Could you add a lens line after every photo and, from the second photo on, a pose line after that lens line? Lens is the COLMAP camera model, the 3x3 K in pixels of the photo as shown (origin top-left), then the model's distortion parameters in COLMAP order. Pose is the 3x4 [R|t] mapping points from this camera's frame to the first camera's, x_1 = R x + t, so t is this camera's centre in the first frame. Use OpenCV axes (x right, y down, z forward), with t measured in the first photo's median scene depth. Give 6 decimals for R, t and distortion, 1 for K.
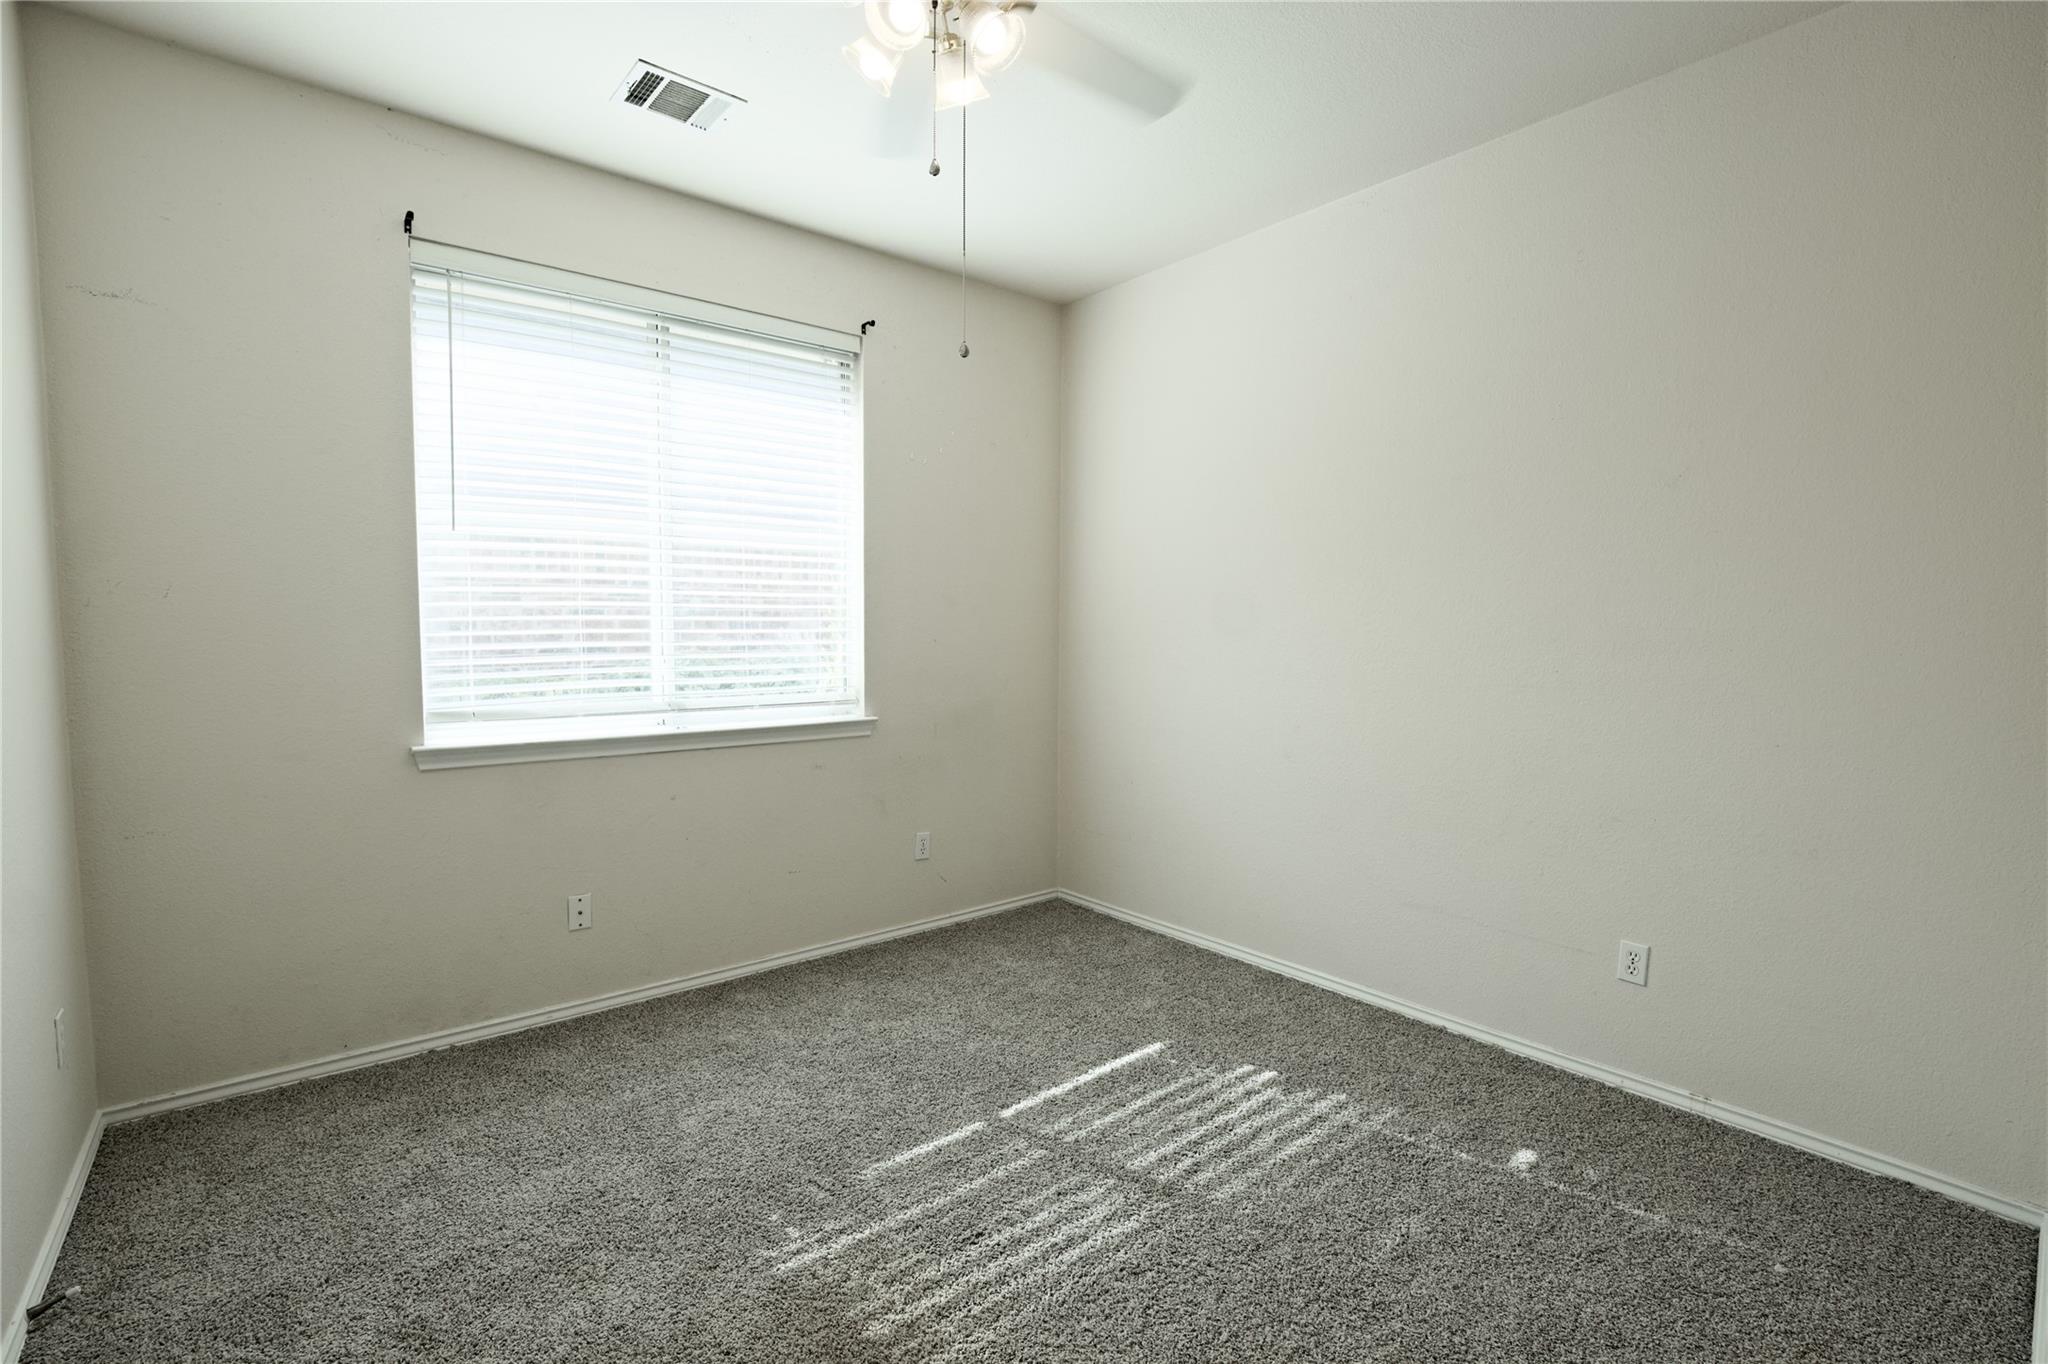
lens RADIAL K [[915.9, 0, 1023.8], [0, 915.9, 682.2], [0, 0, 1]] dist [-0.001926, 0.001434]
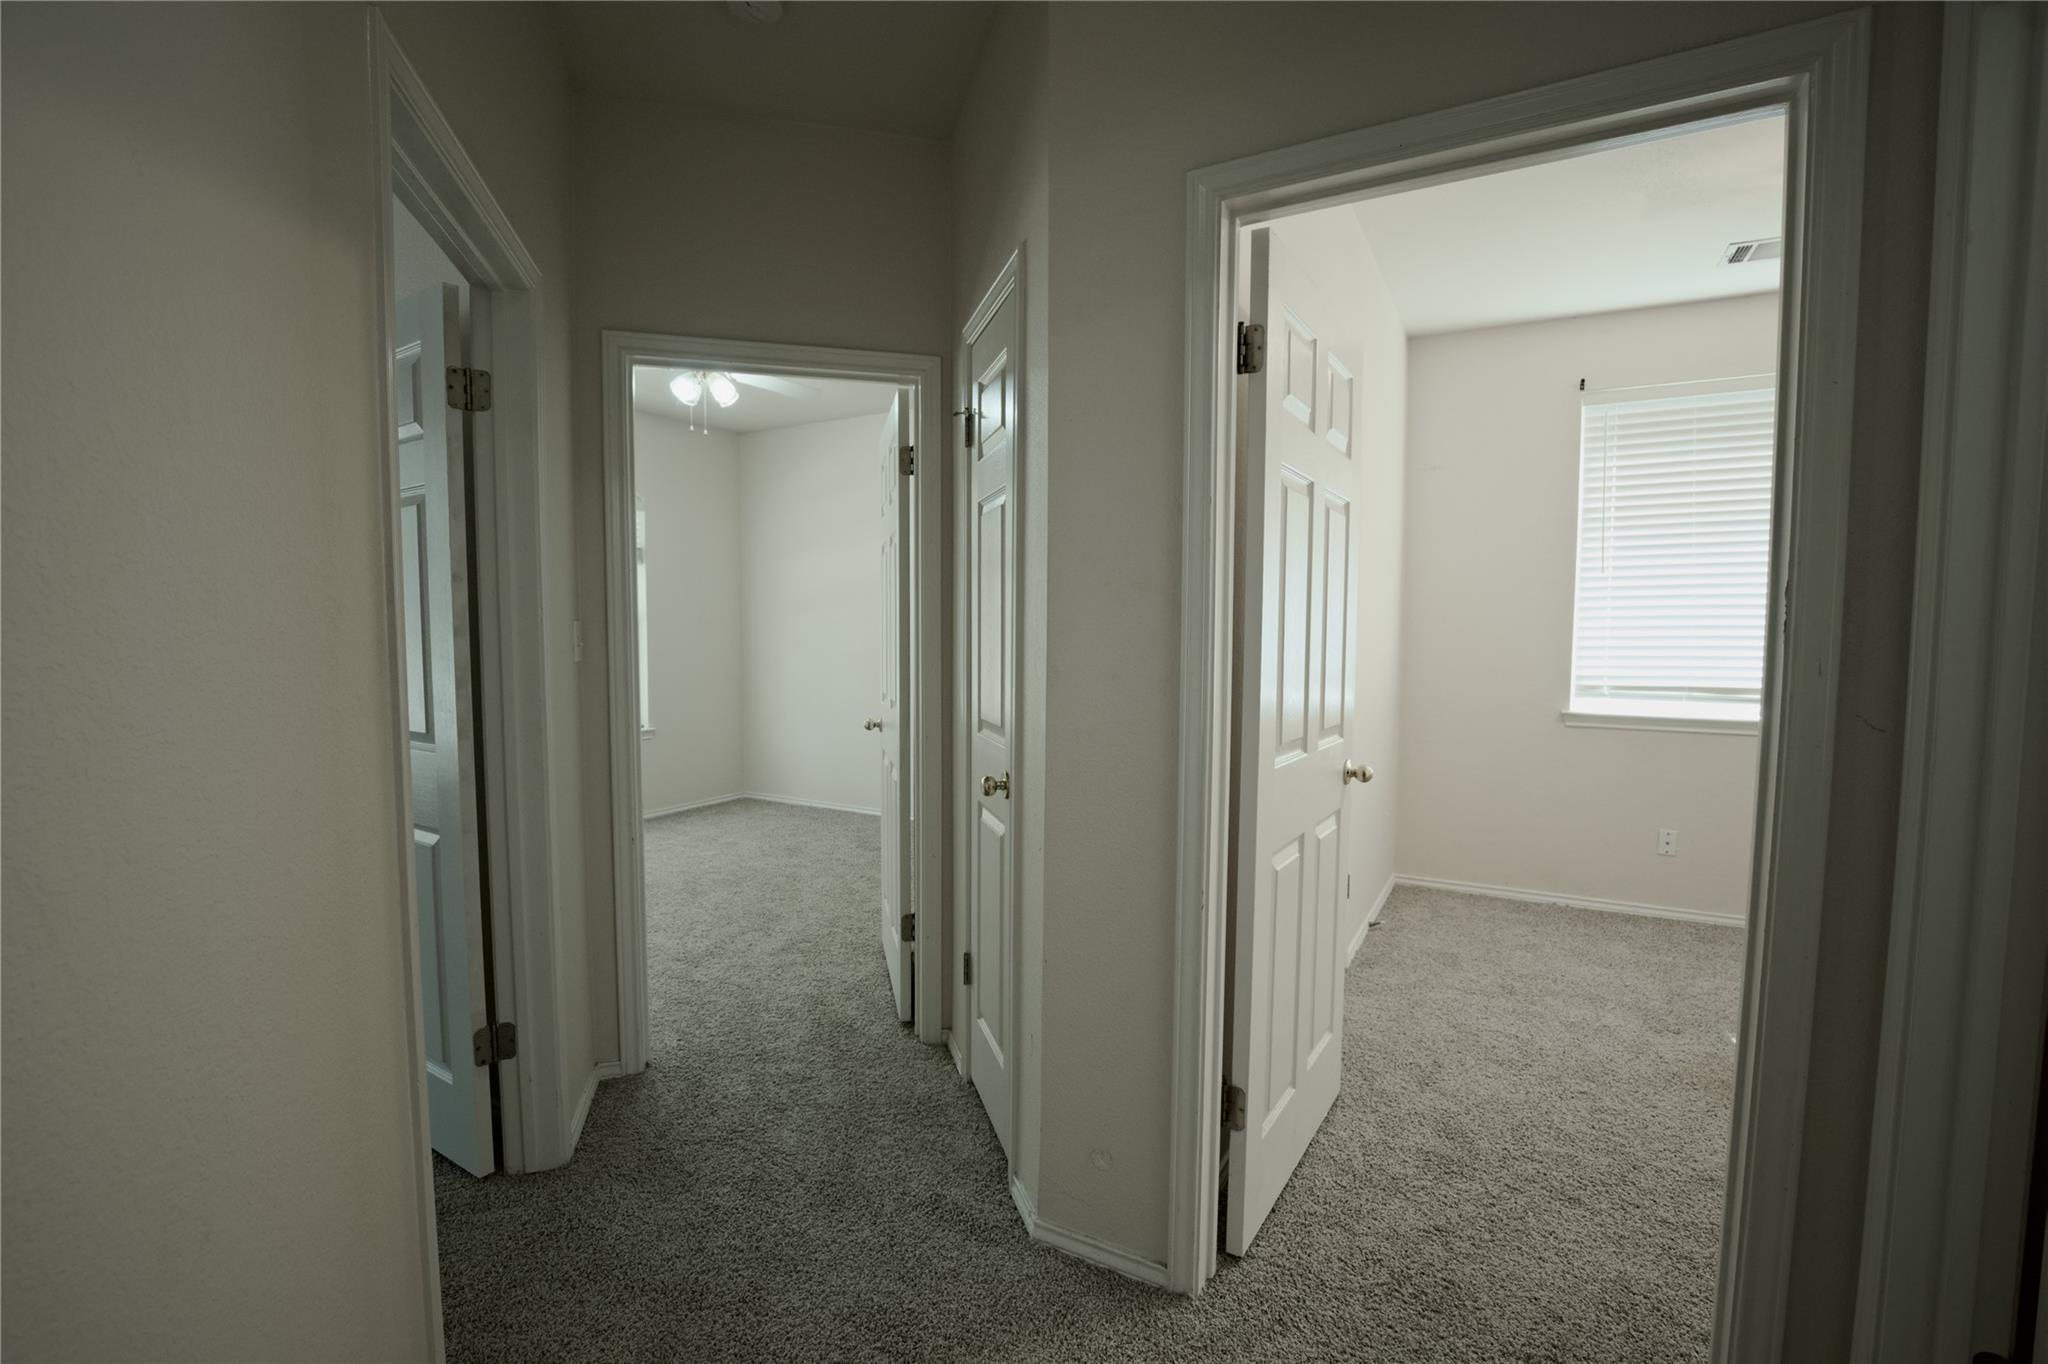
lens RADIAL K [[915.9, 0, 1019.9], [0, 915.9, 692.6], [0, 0, 1]] dist [-0.001926, 0.001434]
pose [[0.372315, 0.068495, -0.925576, 0.496496], [-0.059843, 0.996969, 0.049706, 0.023826], [0.926175, 0.036883, 0.375285, -0.506997]]
